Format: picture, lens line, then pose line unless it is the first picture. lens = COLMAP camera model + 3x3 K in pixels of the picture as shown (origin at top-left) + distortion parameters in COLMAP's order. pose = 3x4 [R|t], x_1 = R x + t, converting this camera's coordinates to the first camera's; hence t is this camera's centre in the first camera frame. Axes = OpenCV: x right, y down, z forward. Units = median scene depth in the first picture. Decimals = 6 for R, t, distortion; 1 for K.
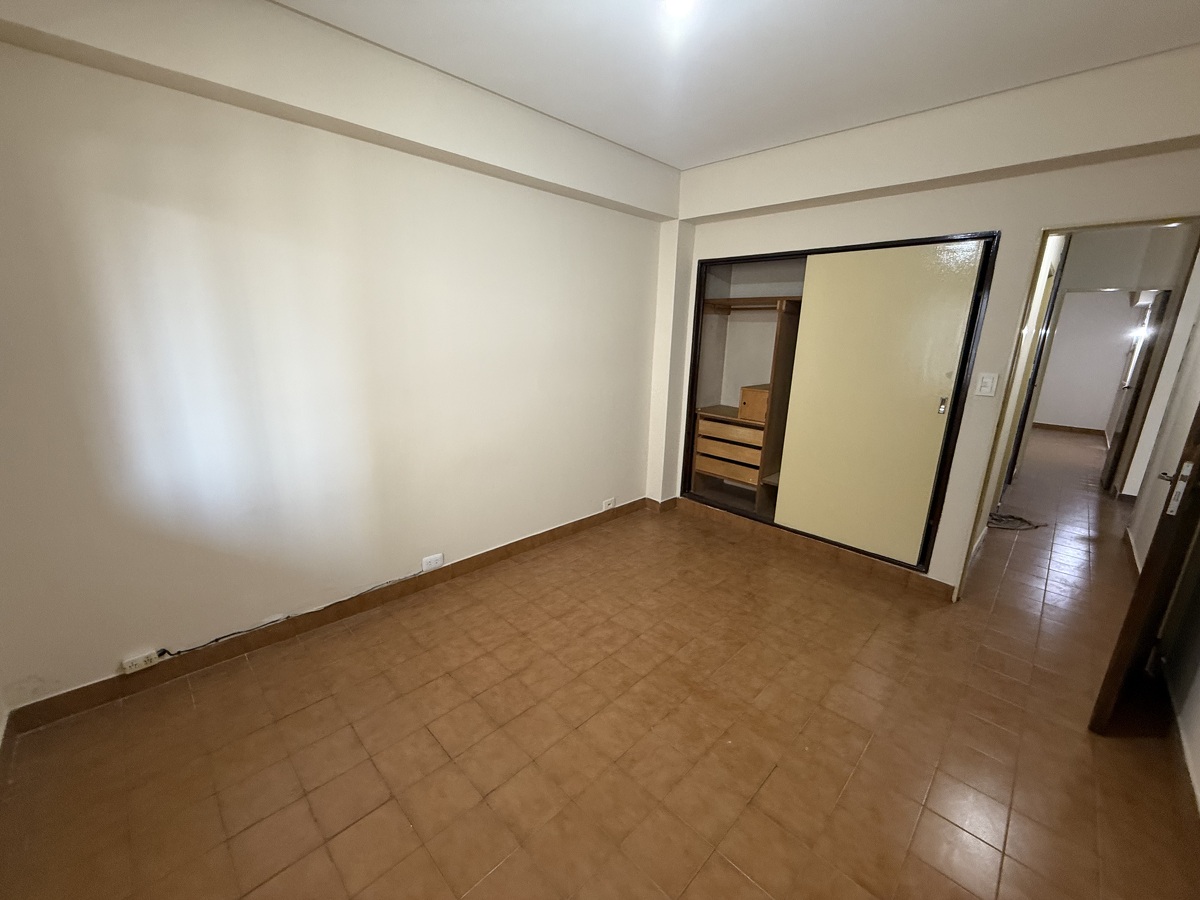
lens RADIAL K [[477.9, 0, 600.0], [0, 477.9, 450.0], [0, 0, 1]] dist [0.000193, 0.000016]
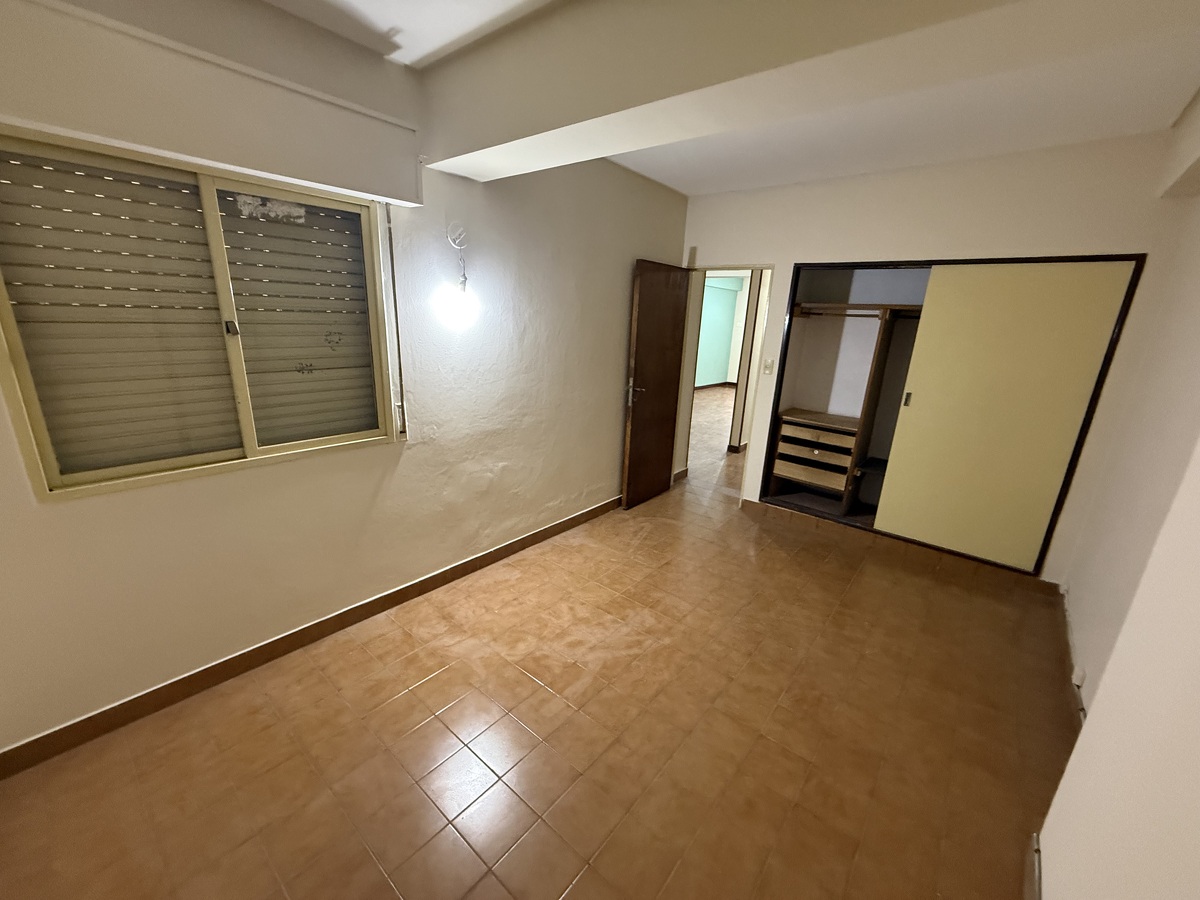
lens RADIAL K [[477.9, 0, 600.0], [0, 477.9, 450.0], [0, 0, 1]] dist [0.000193, 0.000016]
pose [[0.996184, -0.002664, 0.087237, -0.300249], [0.000566, 0.999710, 0.024066, -0.039210], [-0.087275, -0.023925, 0.995897, 0.050073]]
